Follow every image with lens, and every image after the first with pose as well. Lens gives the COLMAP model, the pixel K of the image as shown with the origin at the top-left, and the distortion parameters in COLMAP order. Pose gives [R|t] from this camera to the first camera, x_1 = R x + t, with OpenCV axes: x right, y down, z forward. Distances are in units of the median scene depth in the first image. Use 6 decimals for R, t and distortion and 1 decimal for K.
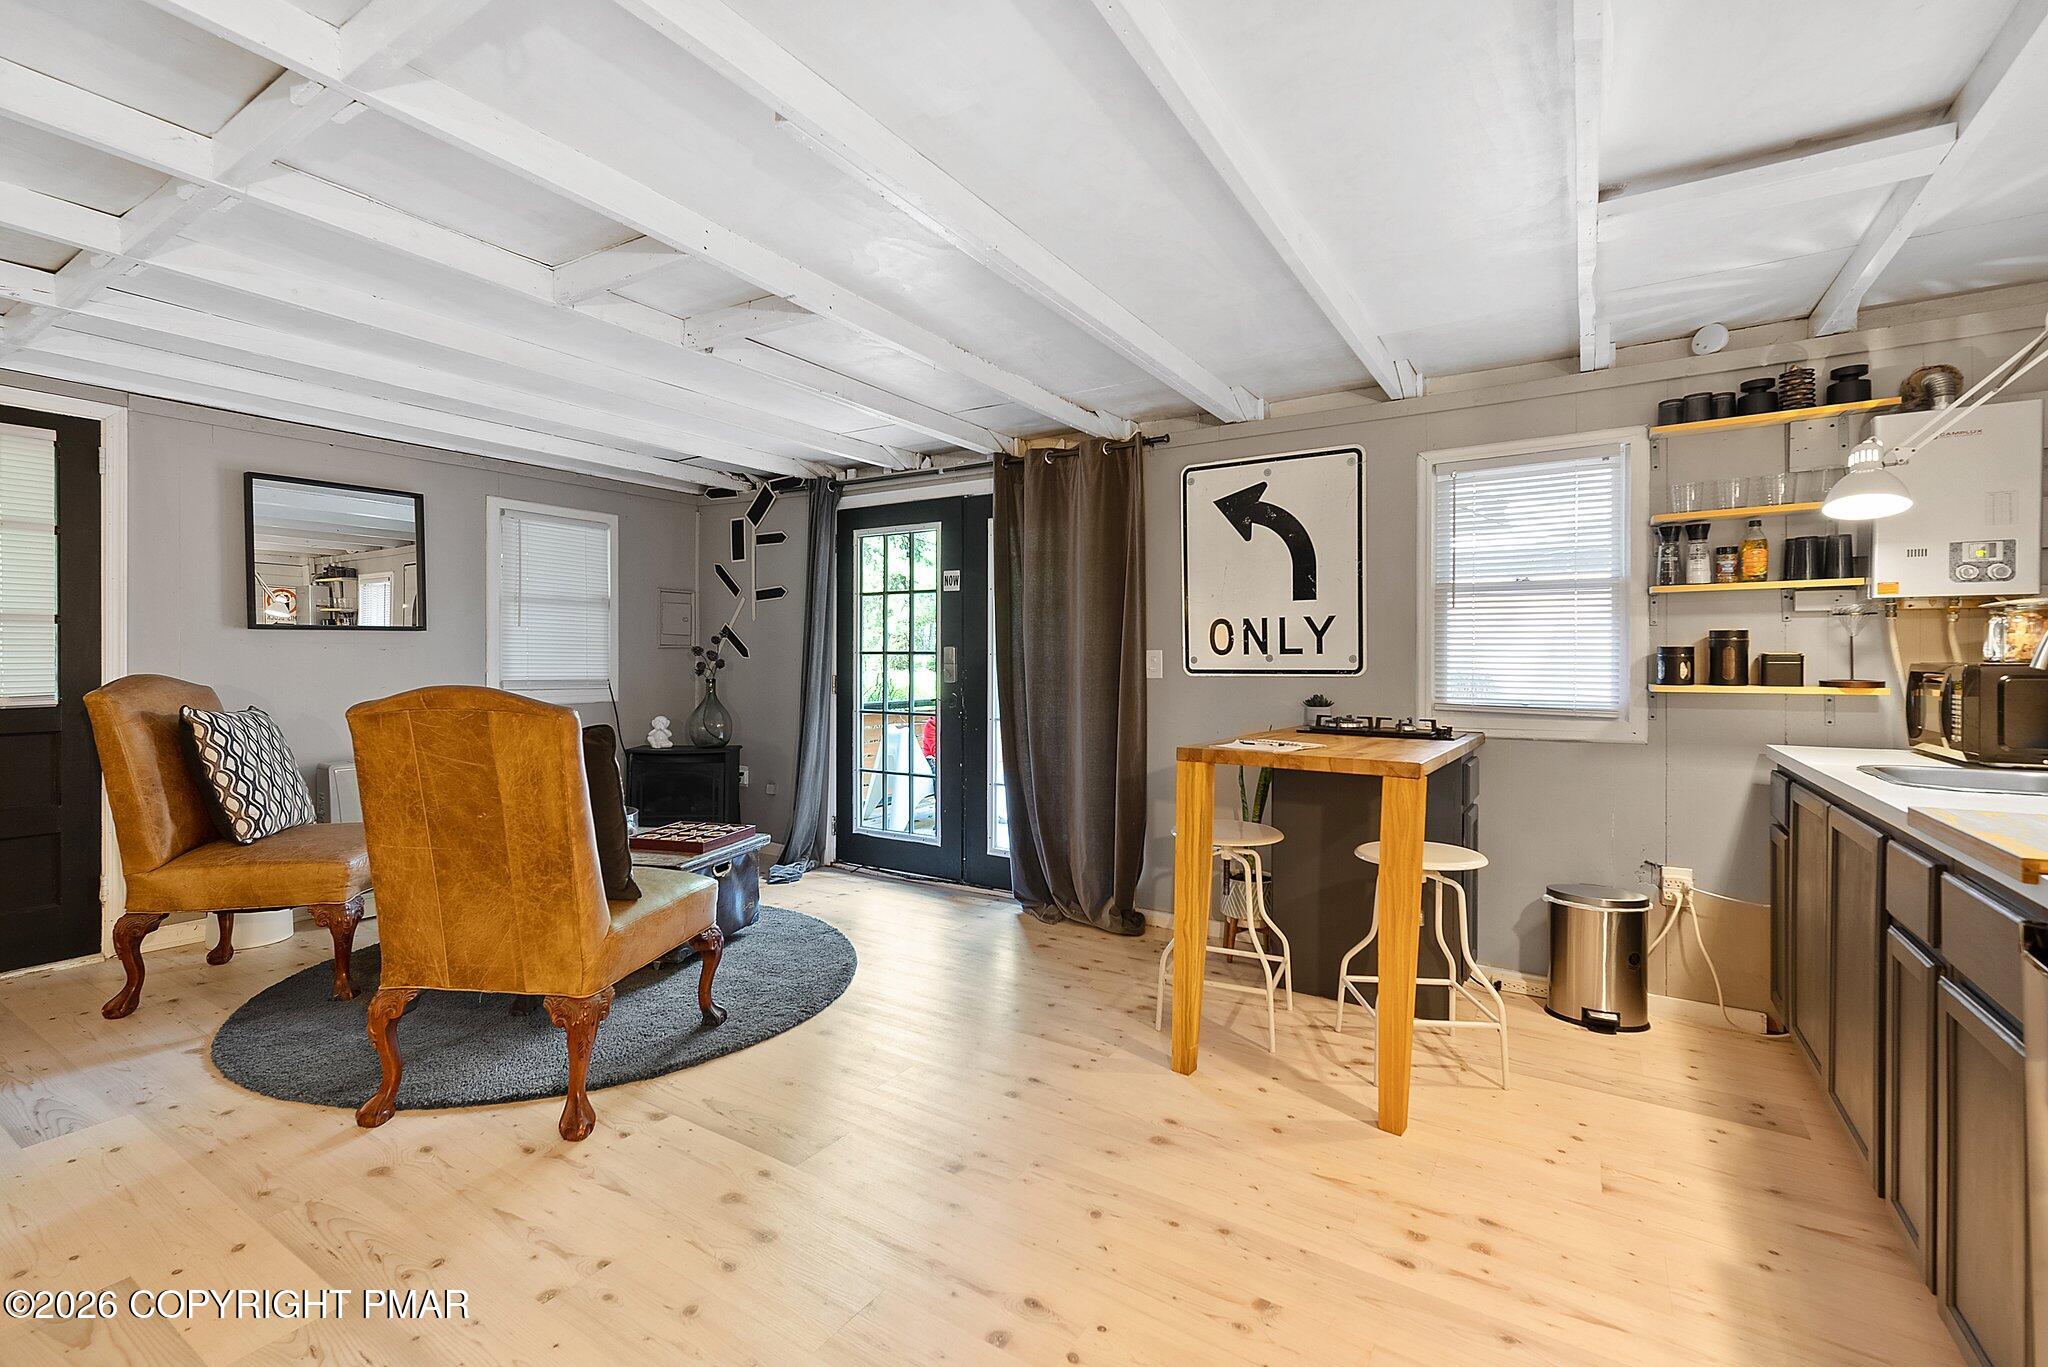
lens RADIAL K [[881.4, 0, 1025.3], [0, 881.4, 667.8], [0, 0, 1]] dist [0.003750, 0.000329]
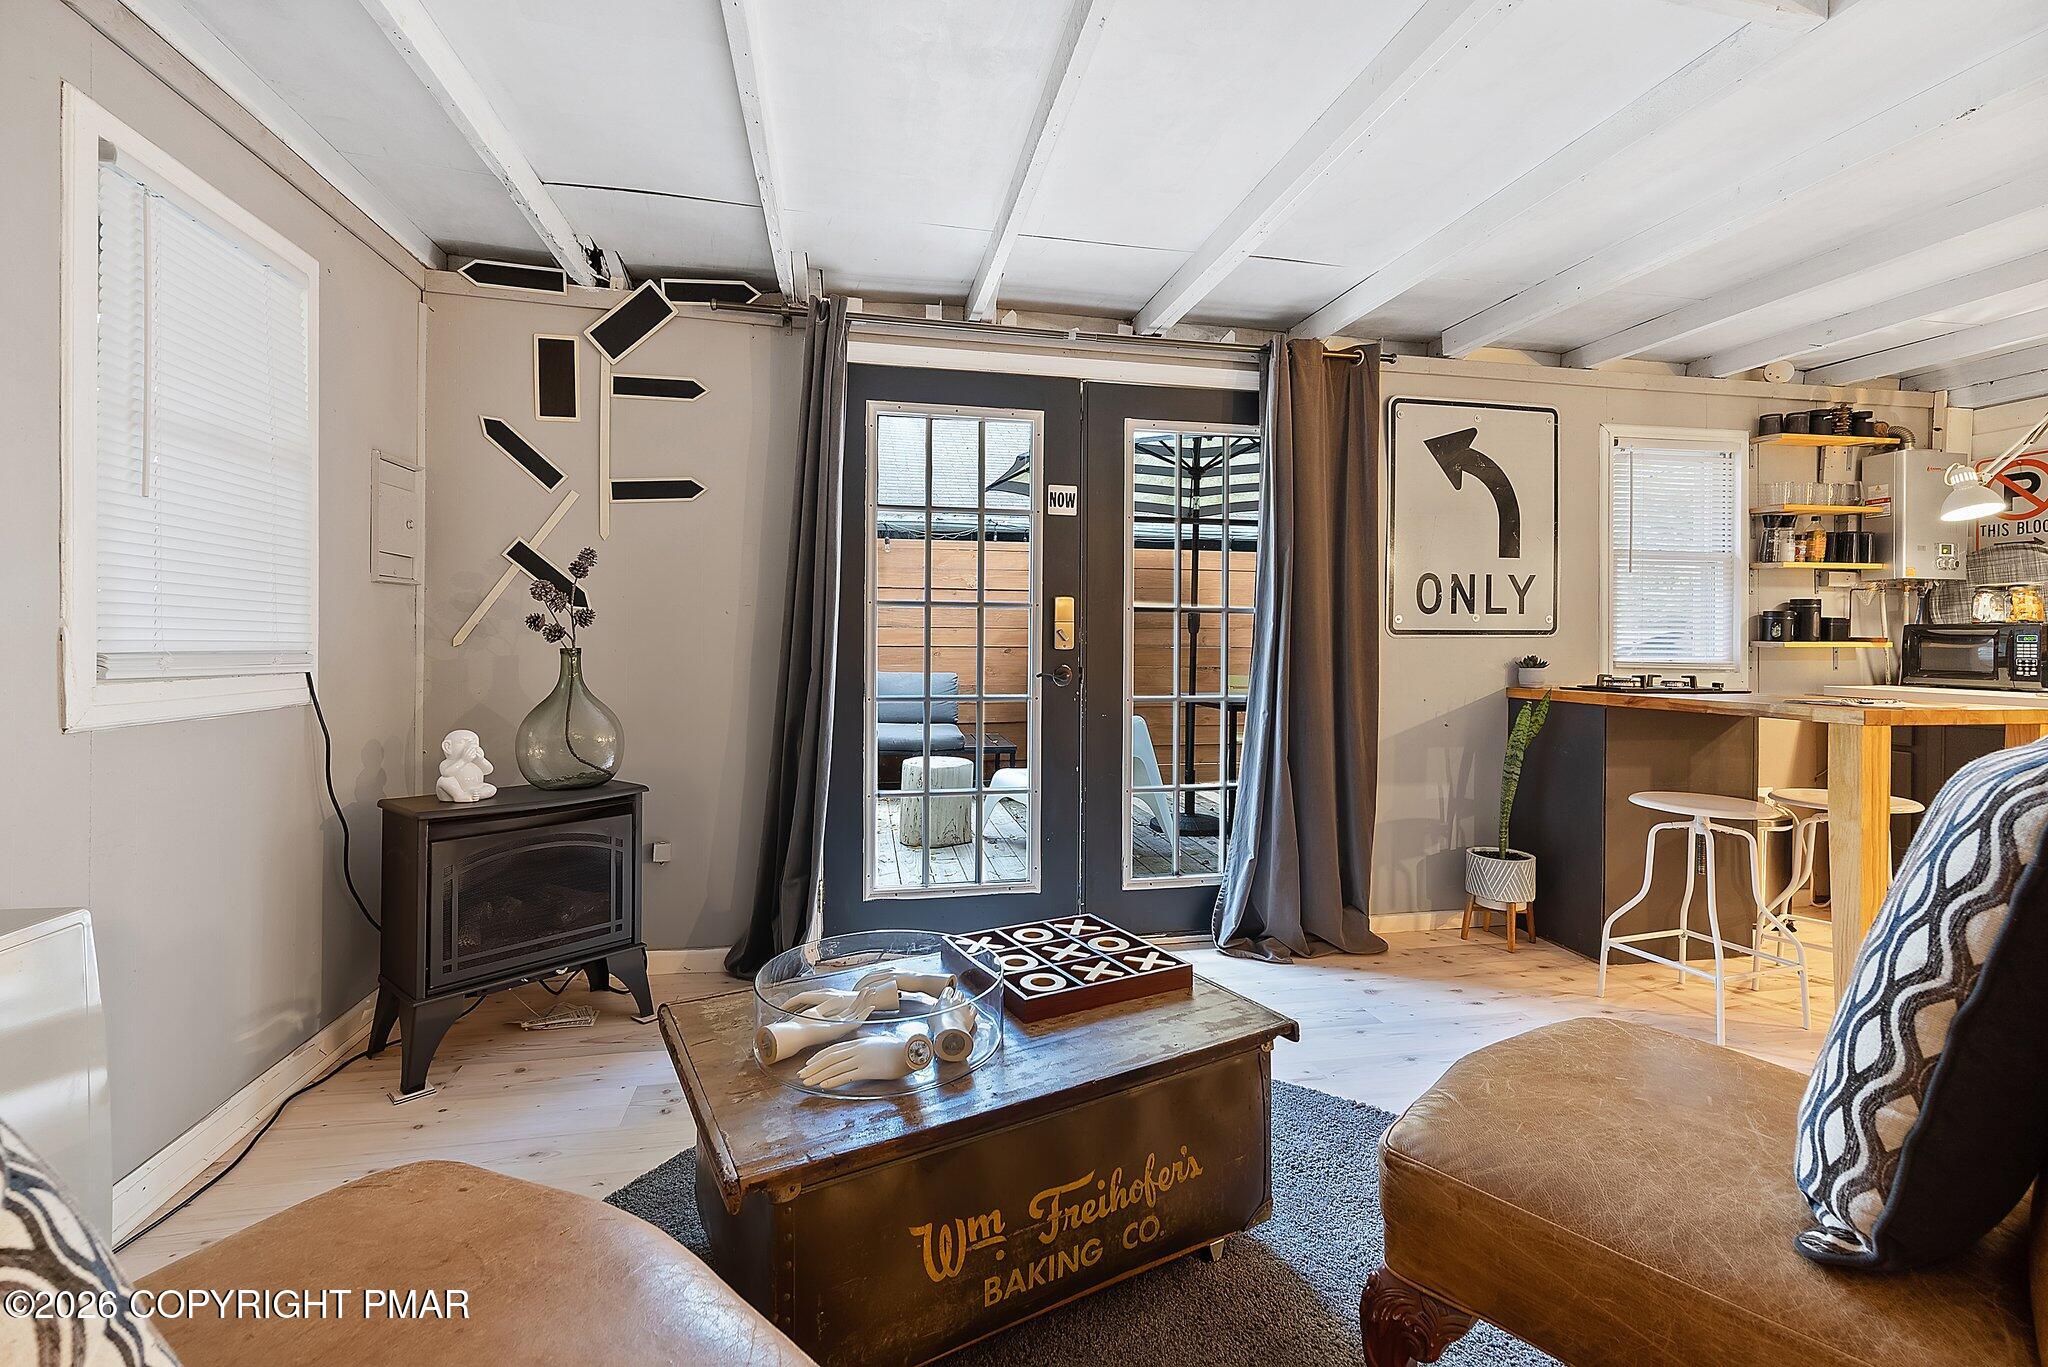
lens RADIAL K [[890.9, 0, 1028.0], [0, 890.9, 648.5], [0, 0, 1]] dist [0.004291, 0.000069]
pose [[0.724522, -0.006148, 0.689224, -0.697861], [0.003078, 0.999979, 0.005684, 0.014217], [-0.689245, -0.001996, 0.724526, 0.626237]]
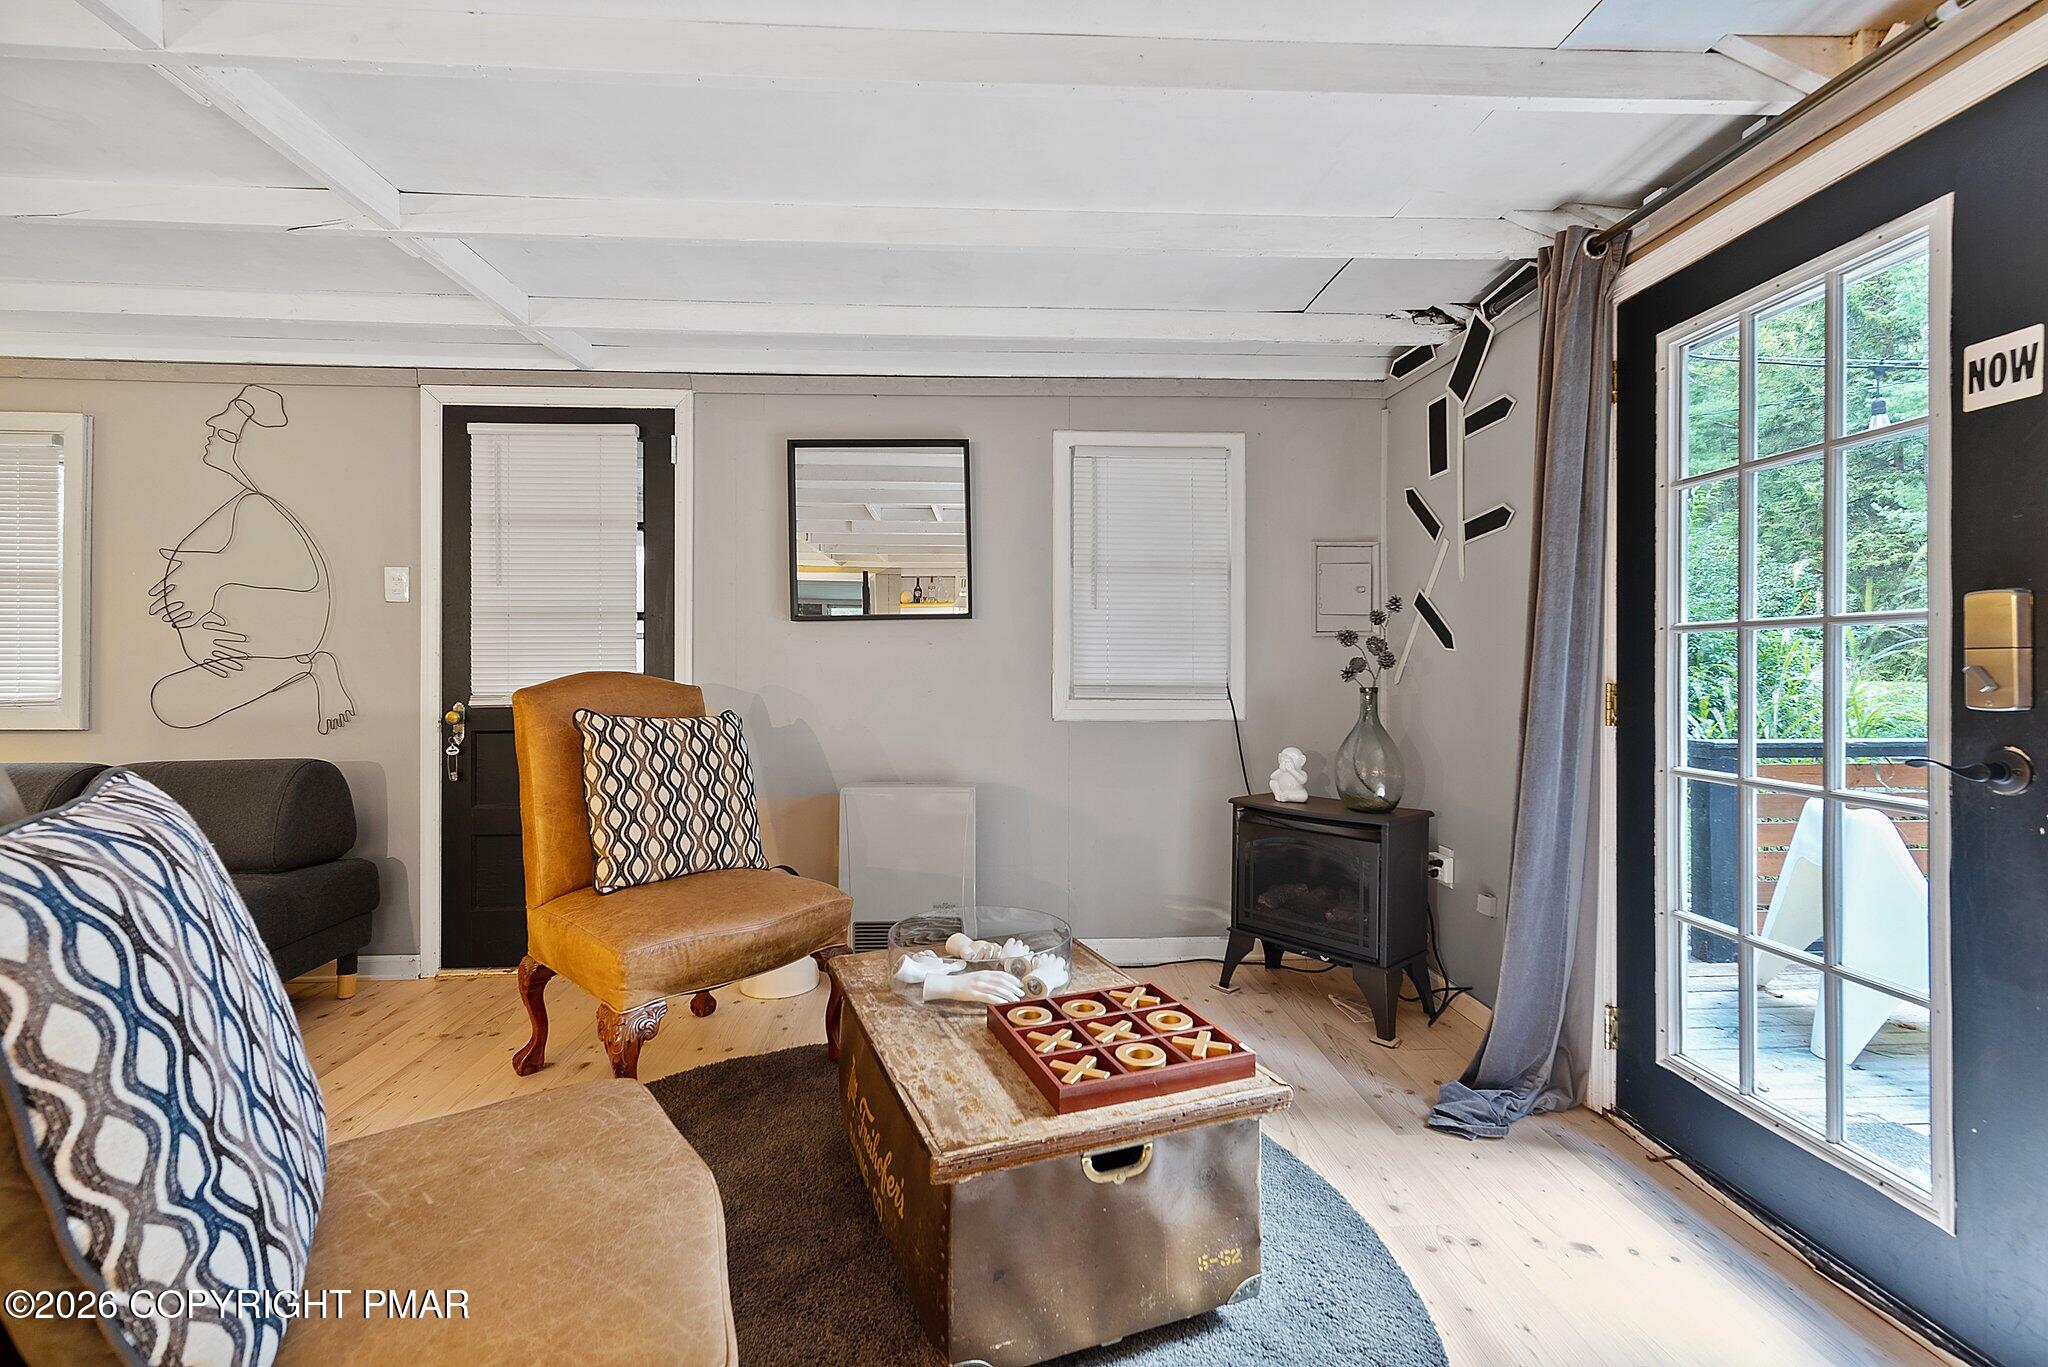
lens RADIAL K [[881.4, 0, 1025.3], [0, 881.4, 667.8], [0, 0, 1]] dist [0.003750, 0.000329]
pose [[0.583968, -0.003325, -0.811770, -0.040246], [-0.004259, 0.999965, -0.007160, 0.006993], [0.811766, 0.007638, 0.583933, 0.671474]]
